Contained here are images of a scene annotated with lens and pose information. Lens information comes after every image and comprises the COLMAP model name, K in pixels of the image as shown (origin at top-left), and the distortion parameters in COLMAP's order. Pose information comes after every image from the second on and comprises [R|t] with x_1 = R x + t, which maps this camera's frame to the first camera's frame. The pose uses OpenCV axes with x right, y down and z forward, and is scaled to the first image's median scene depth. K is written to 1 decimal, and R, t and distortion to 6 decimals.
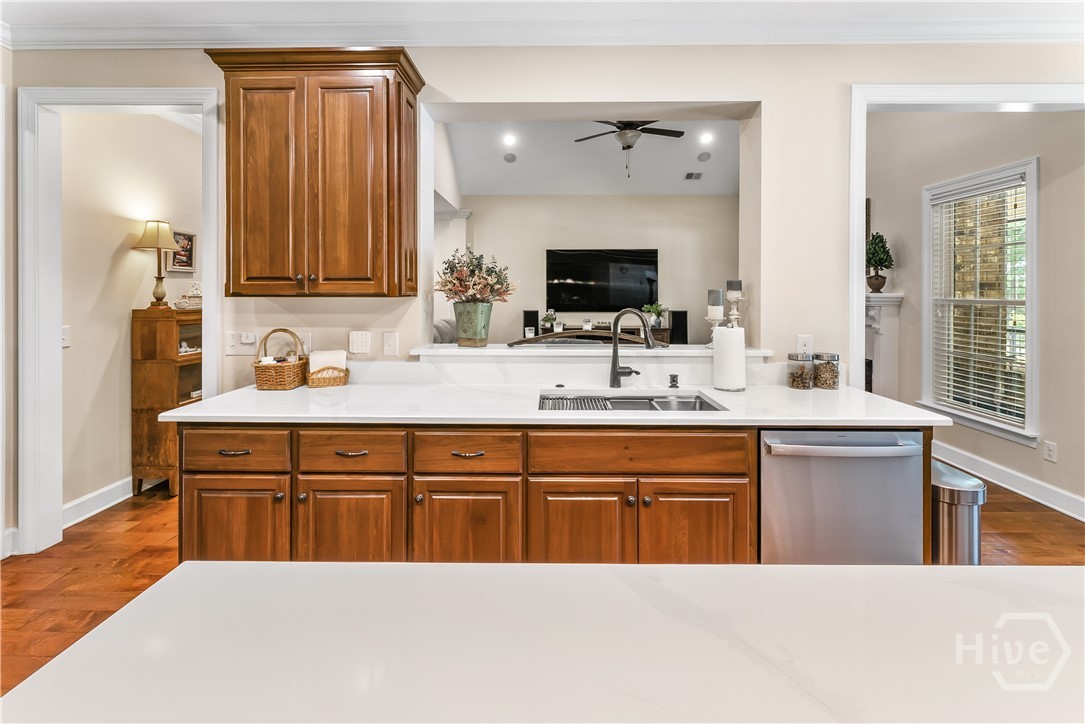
lens RADIAL K [[437.9, 0, 542.8], [0, 437.9, 298.7], [0, 0, 1]] dist [0.003538, 0.000206]
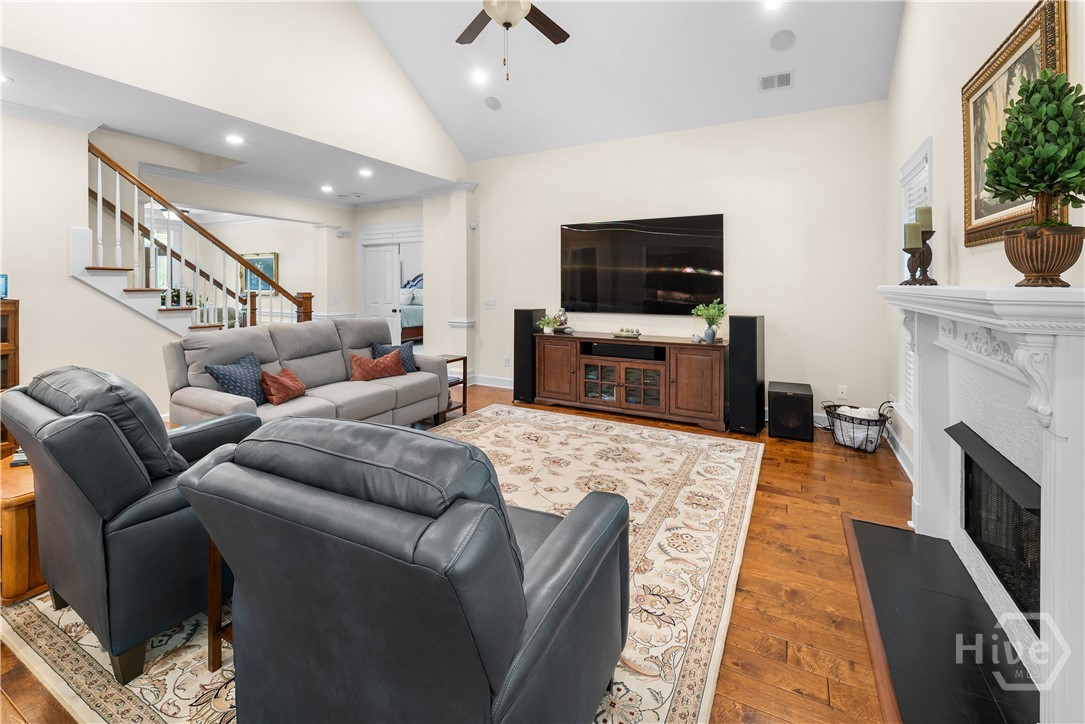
lens RADIAL K [[455.9, 0, 556.5], [0, 455.9, 286.5], [0, 0, 1]] dist [0.008803, -0.000352]
pose [[0.901056, 0.003768, -0.433686, 1.130068], [-0.008041, 0.999936, -0.008019, -0.014928], [0.433628, 0.010713, 0.901028, 1.114460]]
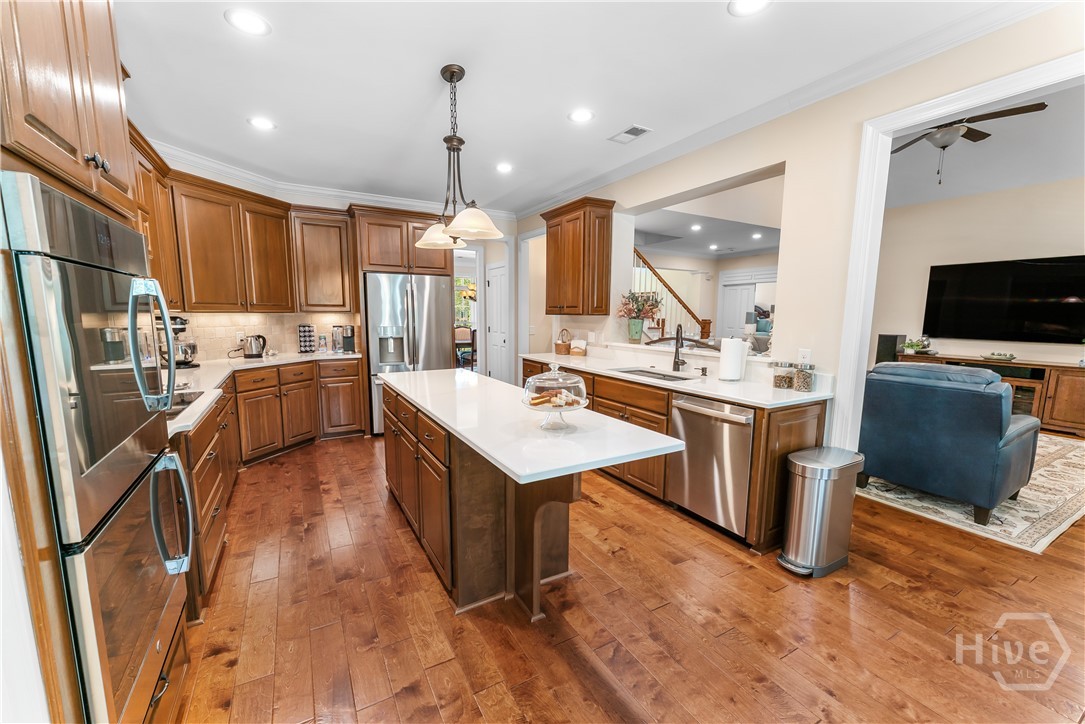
lens RADIAL K [[437.9, 0, 554.7], [0, 437.9, 373.6], [0, 0, 1]] dist [0.003538, 0.000206]
pose [[0.529452, 0.120806, -0.839694, 1.270667], [-0.019350, 0.991271, 0.130412, 0.003871], [0.848119, -0.052799, 0.527168, -0.250639]]
